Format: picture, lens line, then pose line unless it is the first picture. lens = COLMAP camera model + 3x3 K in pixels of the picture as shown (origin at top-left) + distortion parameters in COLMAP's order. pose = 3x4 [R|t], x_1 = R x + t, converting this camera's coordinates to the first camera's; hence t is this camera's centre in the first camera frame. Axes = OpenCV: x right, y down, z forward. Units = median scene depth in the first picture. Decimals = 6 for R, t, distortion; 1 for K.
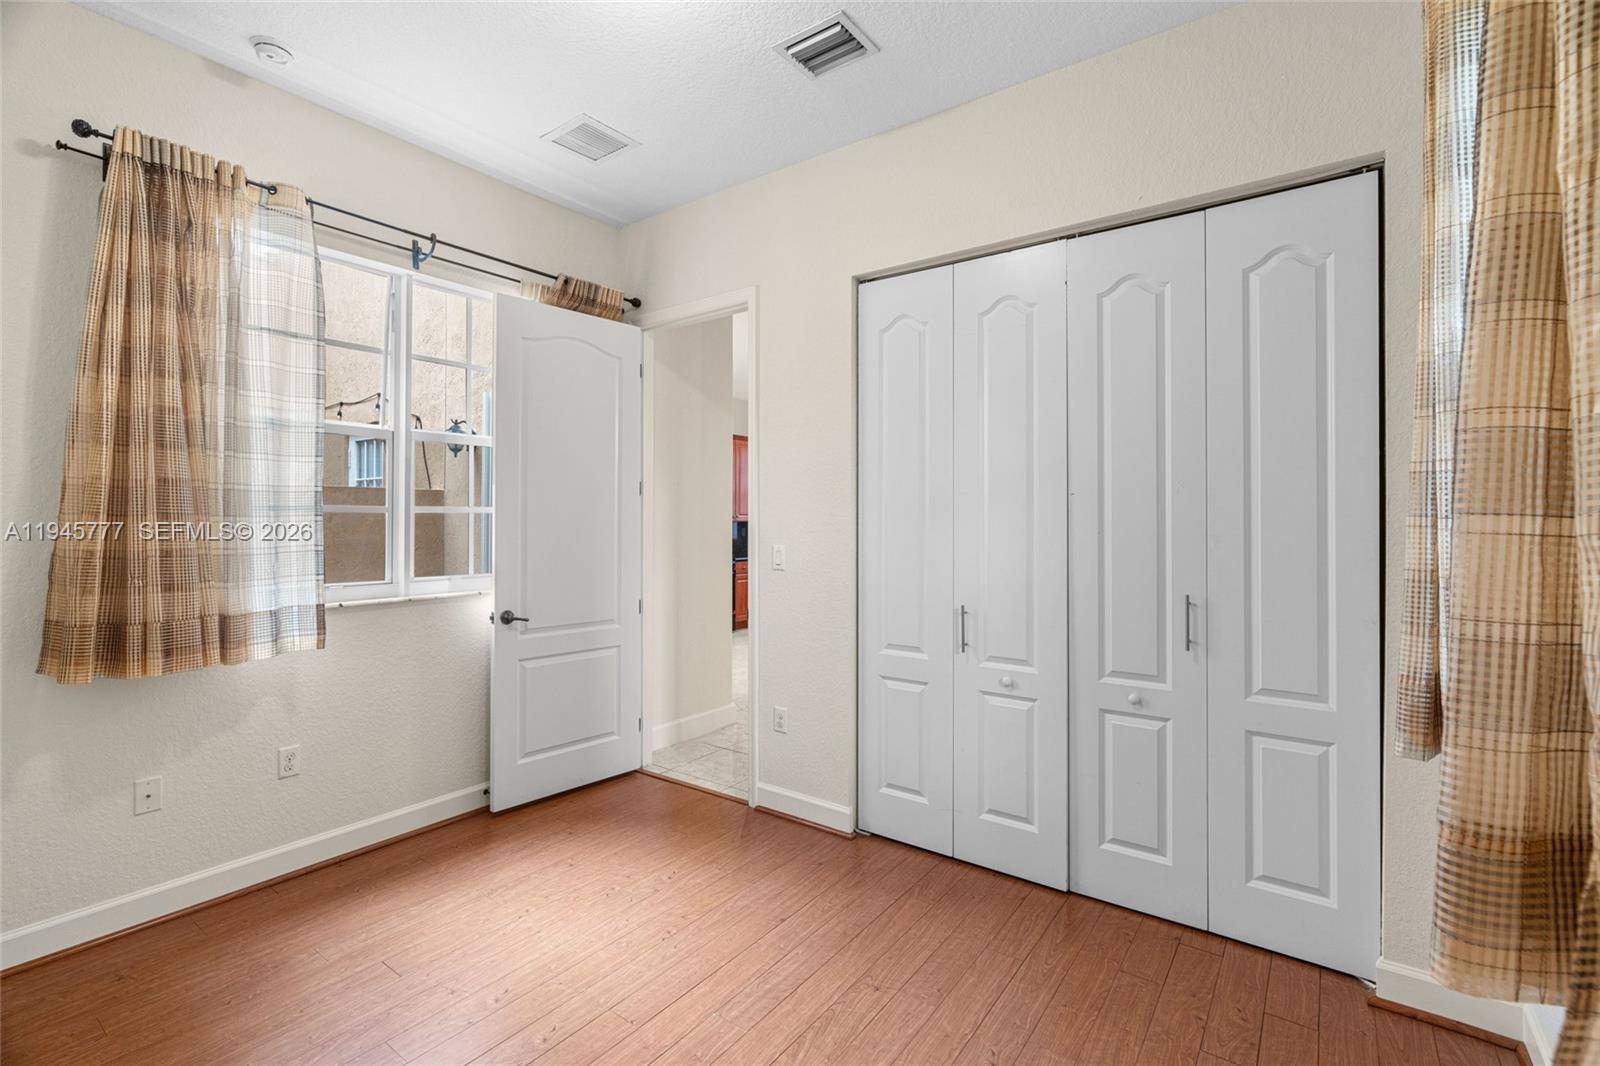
lens RADIAL K [[720.1, 0, 797.6], [0, 720.1, 531.1], [0, 0, 1]] dist [-0.007849, 0.001765]
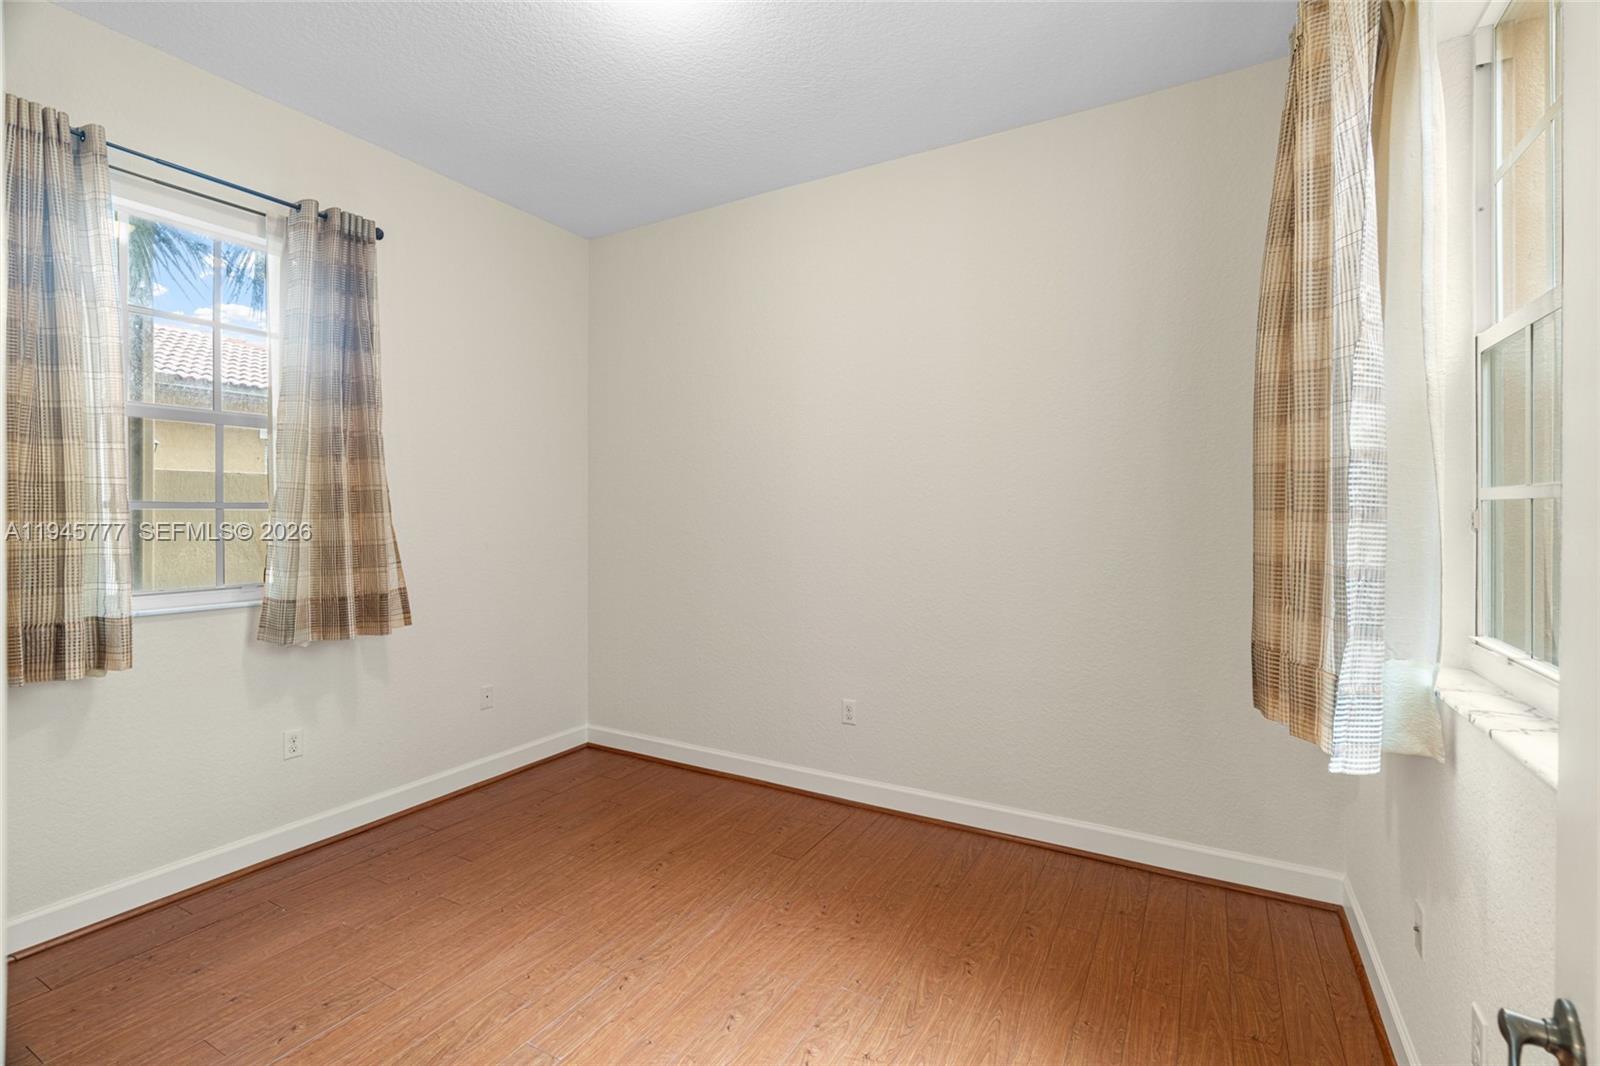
lens RADIAL K [[720.1, 0, 797.9], [0, 720.1, 529.7], [0, 0, 1]] dist [-0.007849, 0.001765]
pose [[0.992899, -0.003445, 0.118910, -0.117182], [0.002760, 0.999979, 0.005925, 0.002217], [-0.118928, -0.005555, 0.992887, -0.158992]]
